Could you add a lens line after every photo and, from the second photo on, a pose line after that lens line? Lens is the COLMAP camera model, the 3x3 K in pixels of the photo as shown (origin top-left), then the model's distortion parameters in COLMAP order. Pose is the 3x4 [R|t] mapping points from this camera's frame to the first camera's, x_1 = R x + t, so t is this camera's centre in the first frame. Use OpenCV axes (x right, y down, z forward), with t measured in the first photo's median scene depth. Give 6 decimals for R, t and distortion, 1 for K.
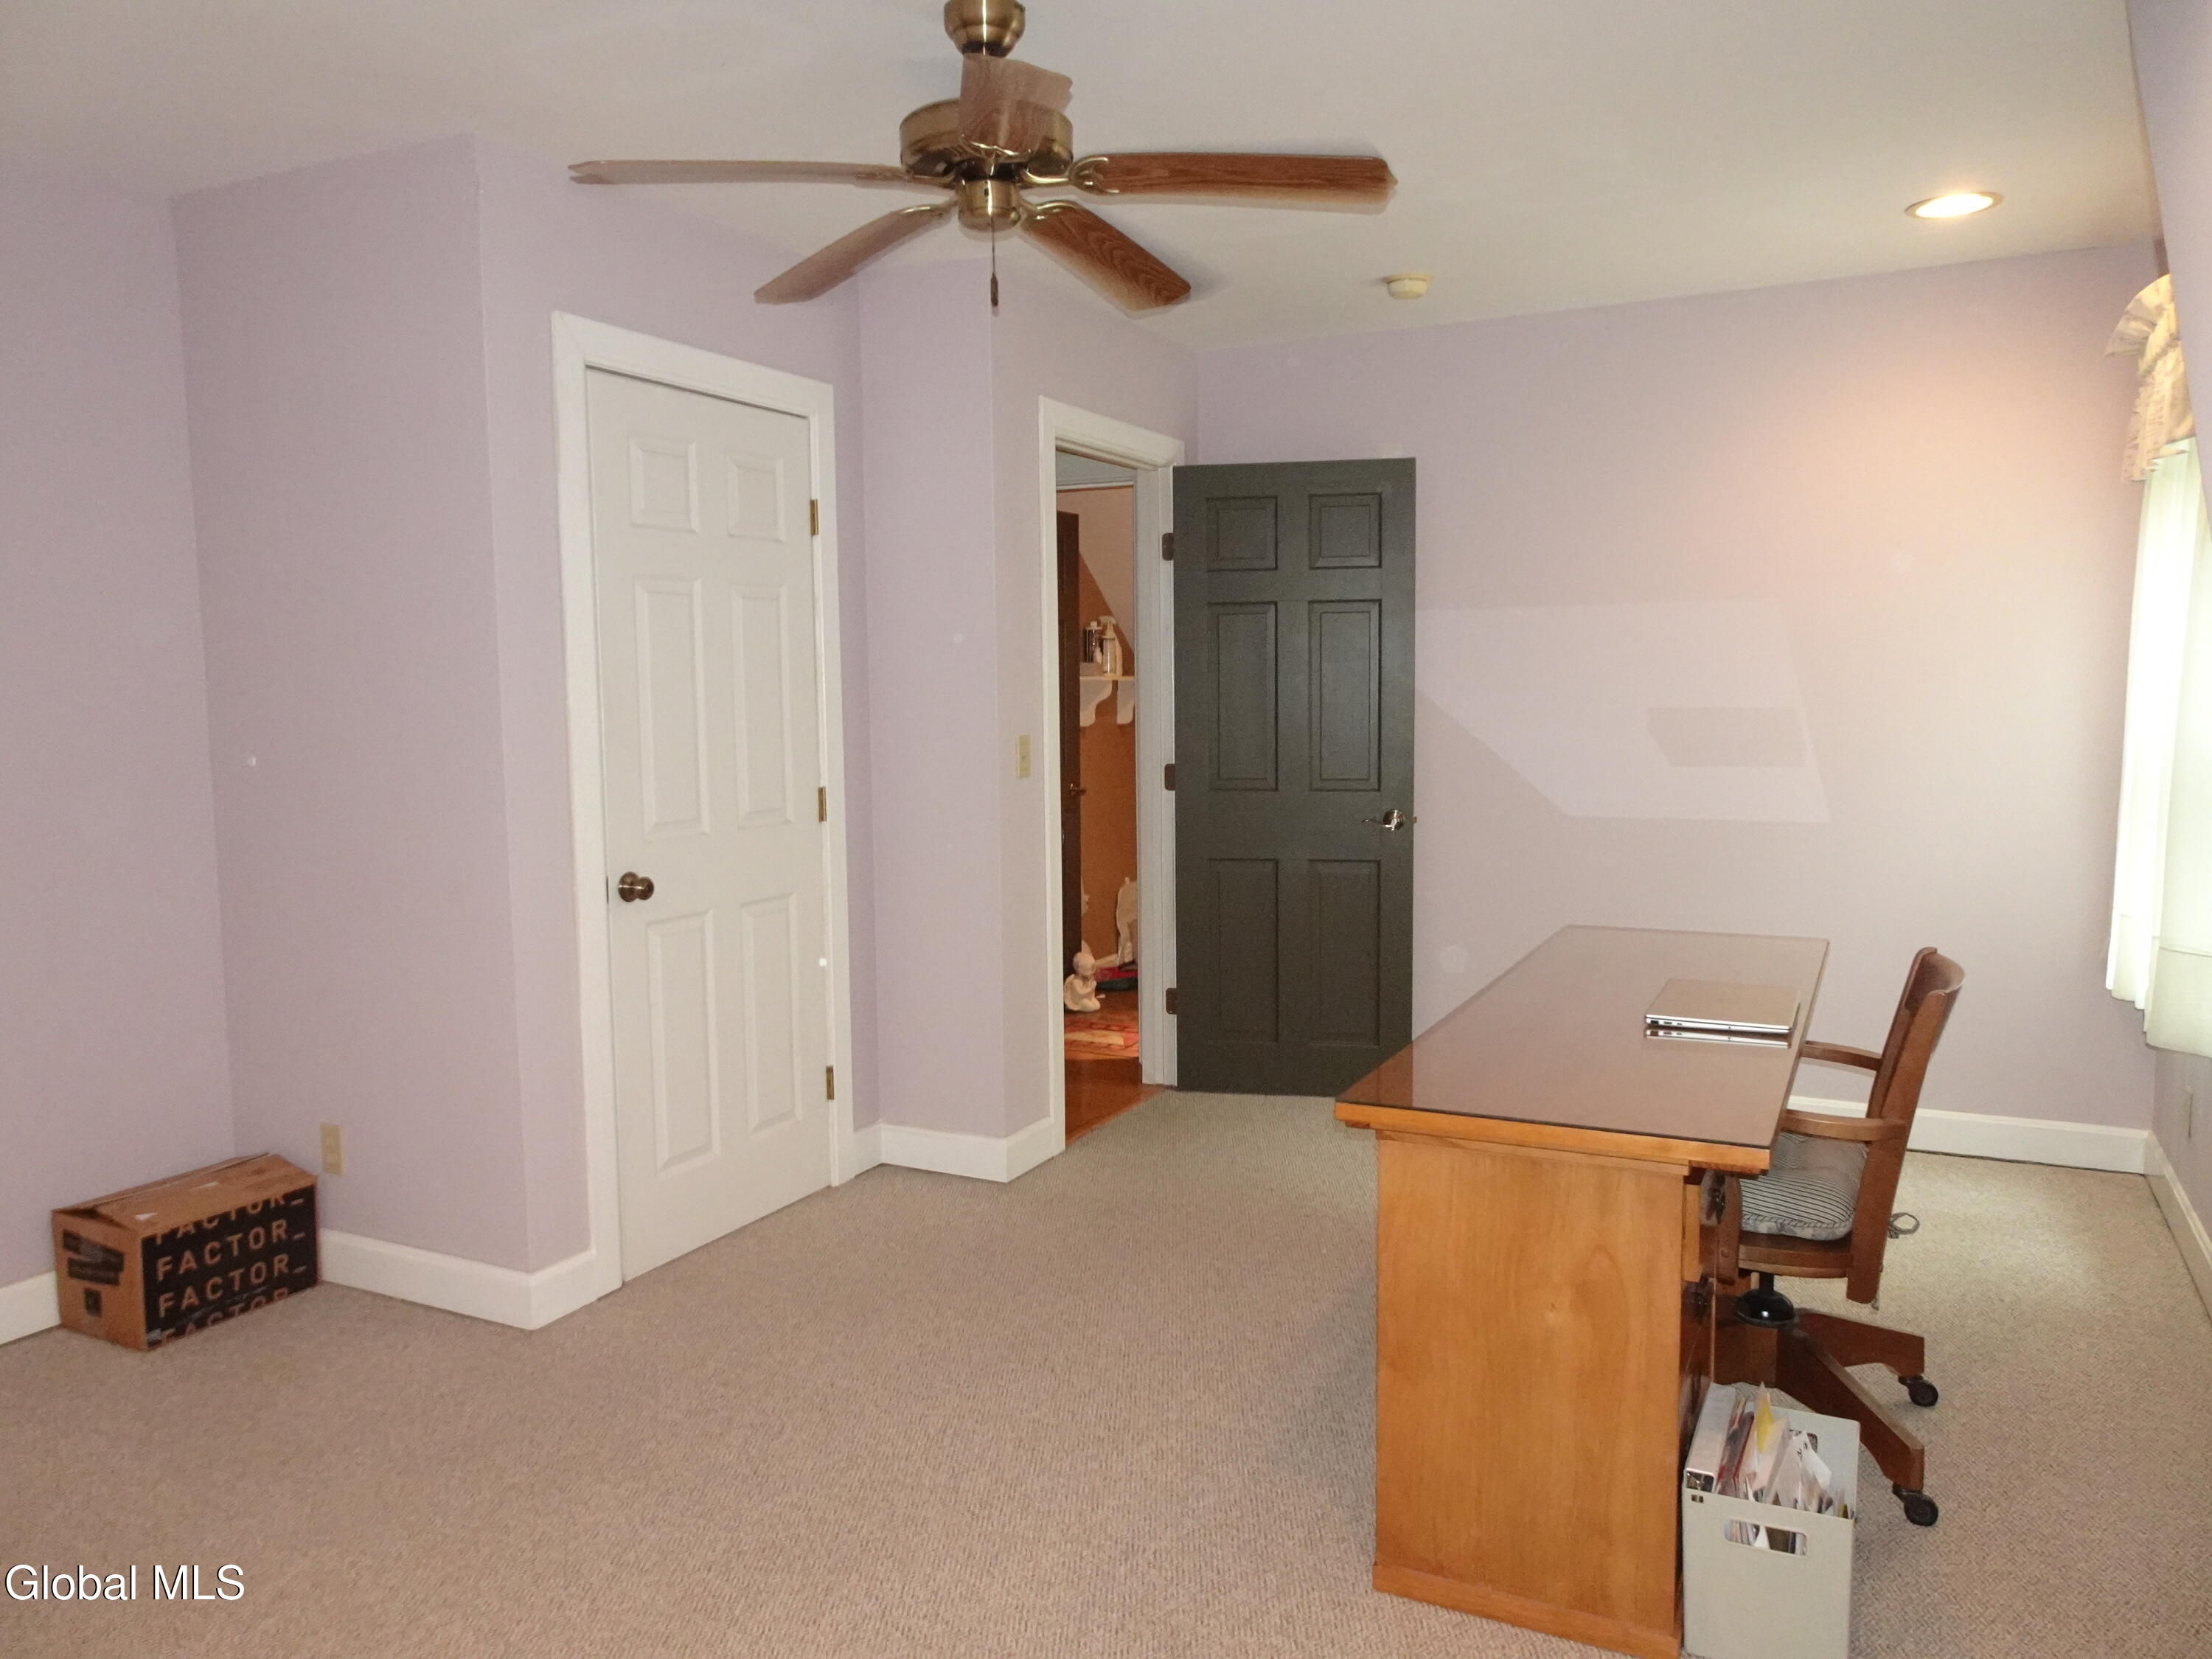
lens RADIAL K [[1605.5, 0, 1106.0], [0, 1605.5, 829.5], [0, 0, 1]] dist [-0.001291, 0.003491]
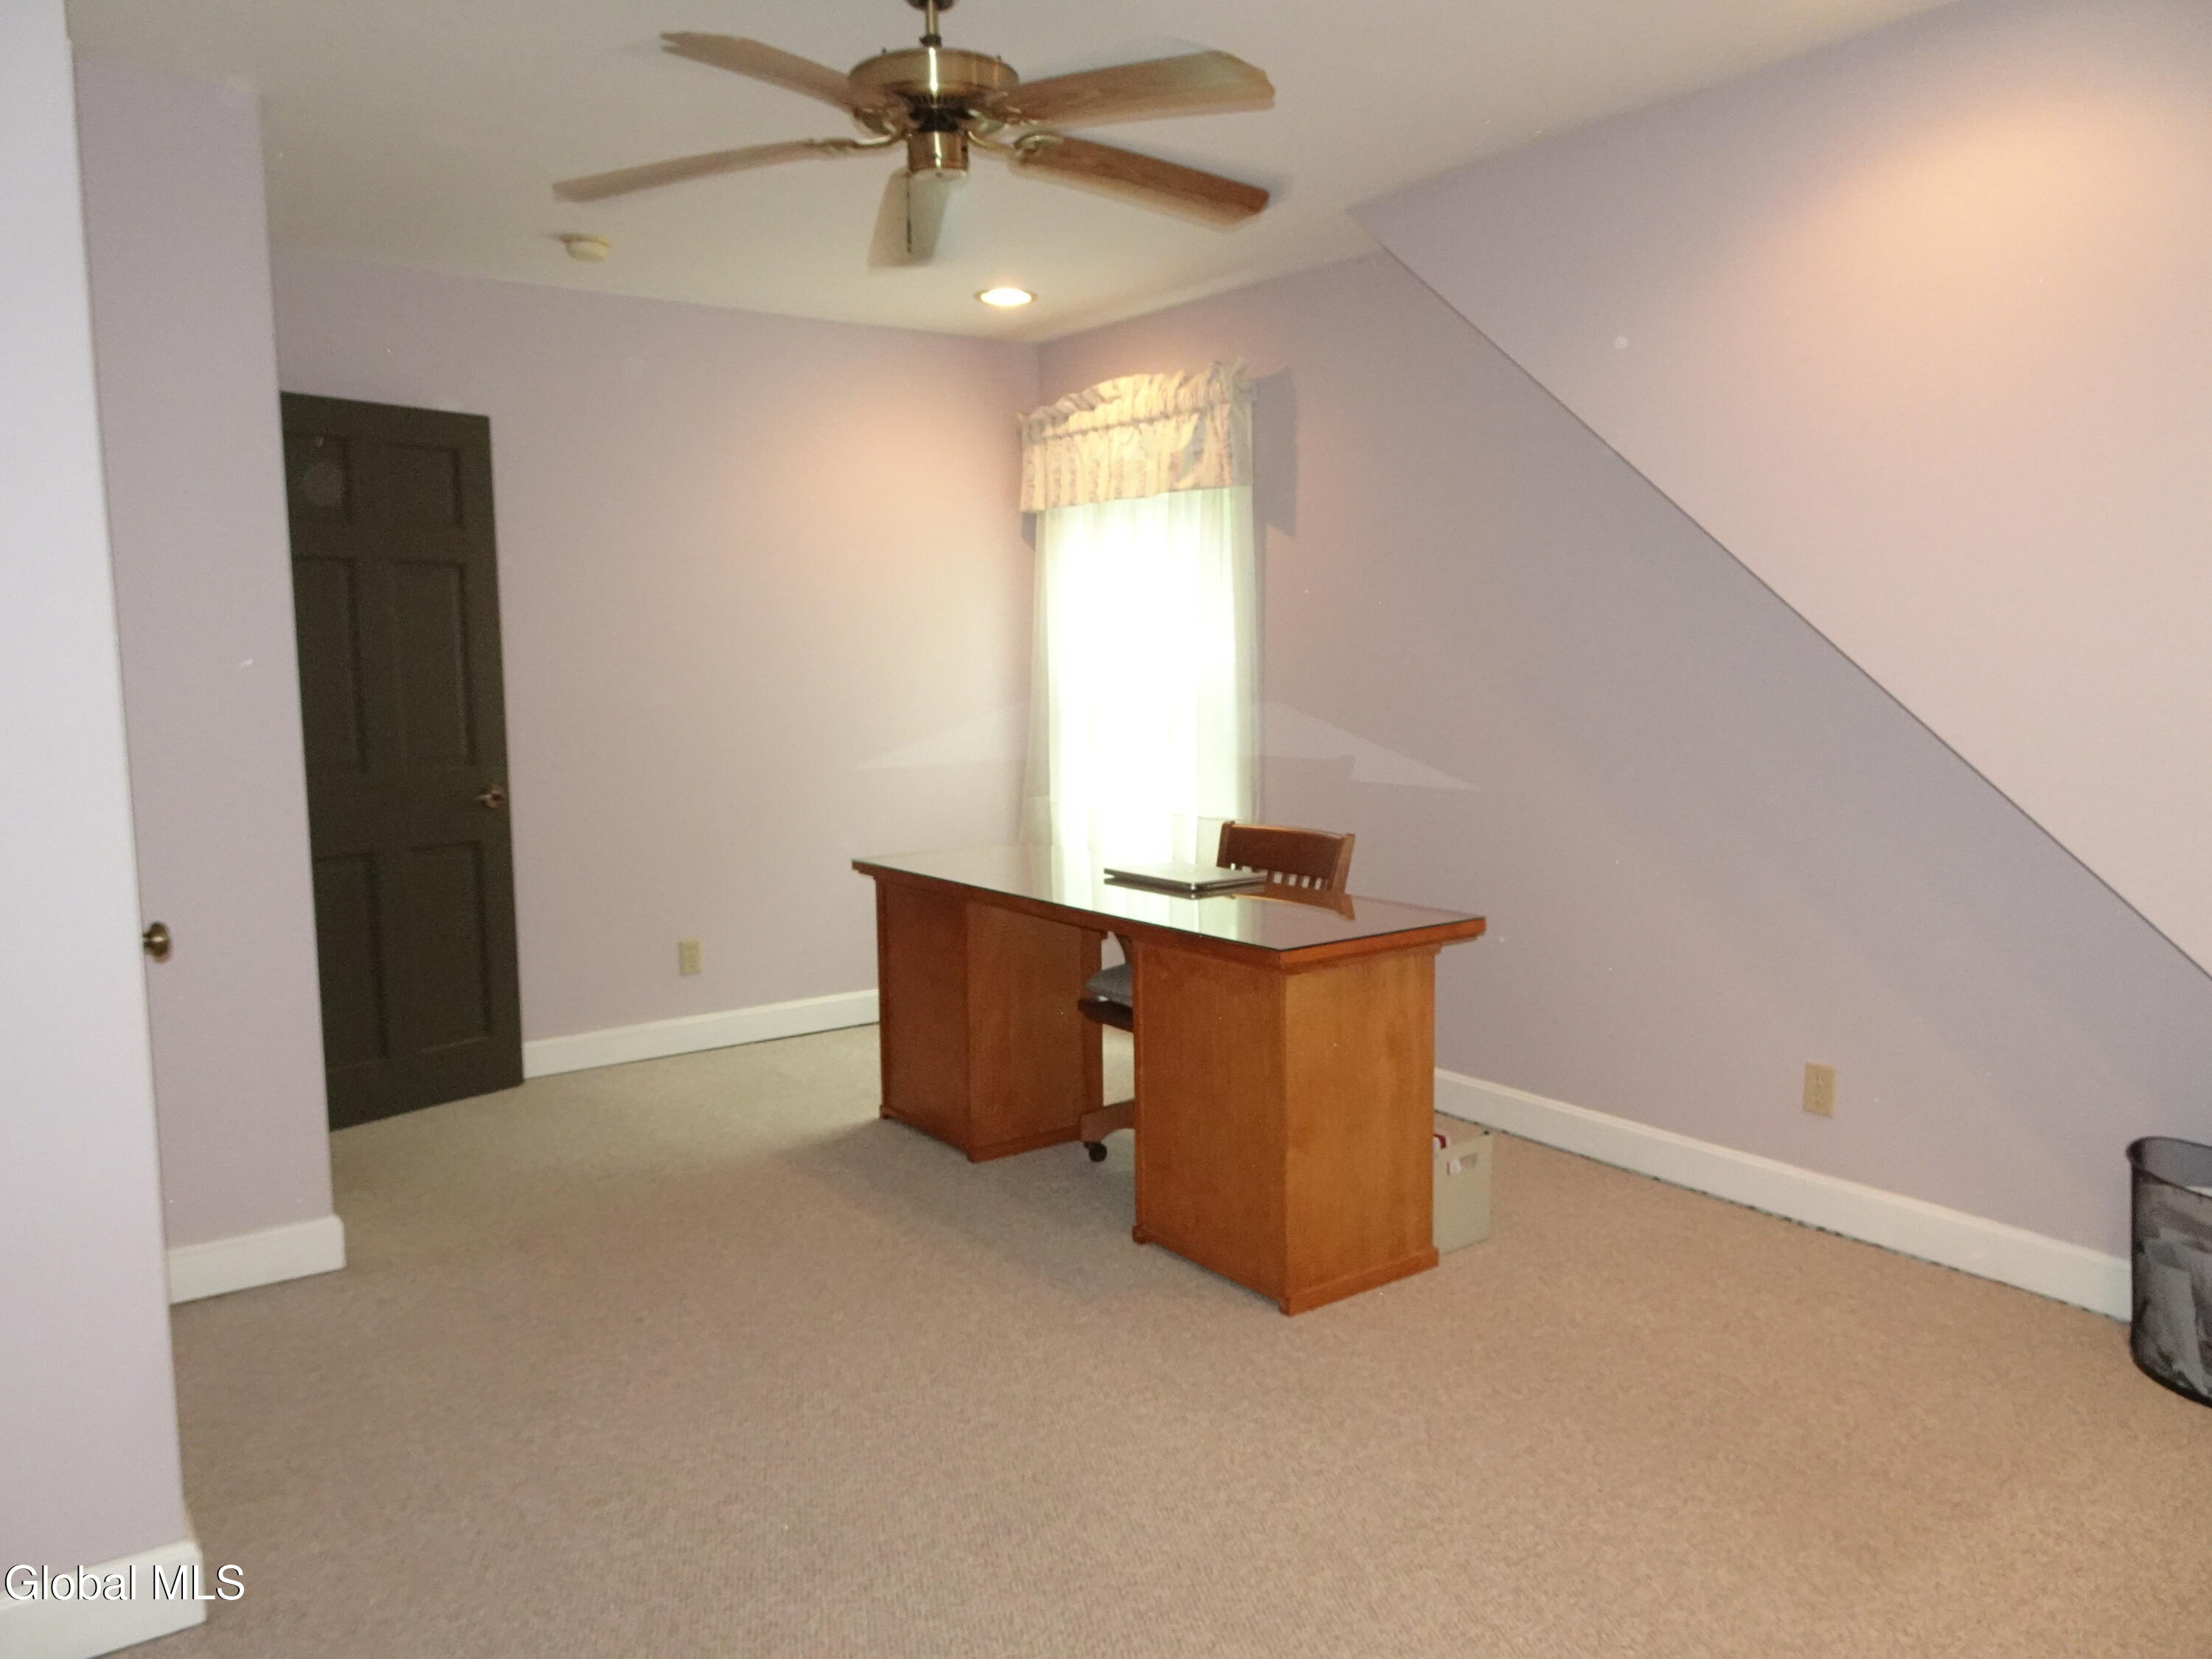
lens RADIAL K [[1605.5, 0, 1106.0], [0, 1605.5, 829.5], [0, 0, 1]] dist [-0.001291, 0.003491]
pose [[0.434322, -0.099572, 0.895237, -0.682148], [0.082906, 0.994072, 0.070343, -0.028240], [-0.896934, 0.043669, 0.440003, 0.331212]]
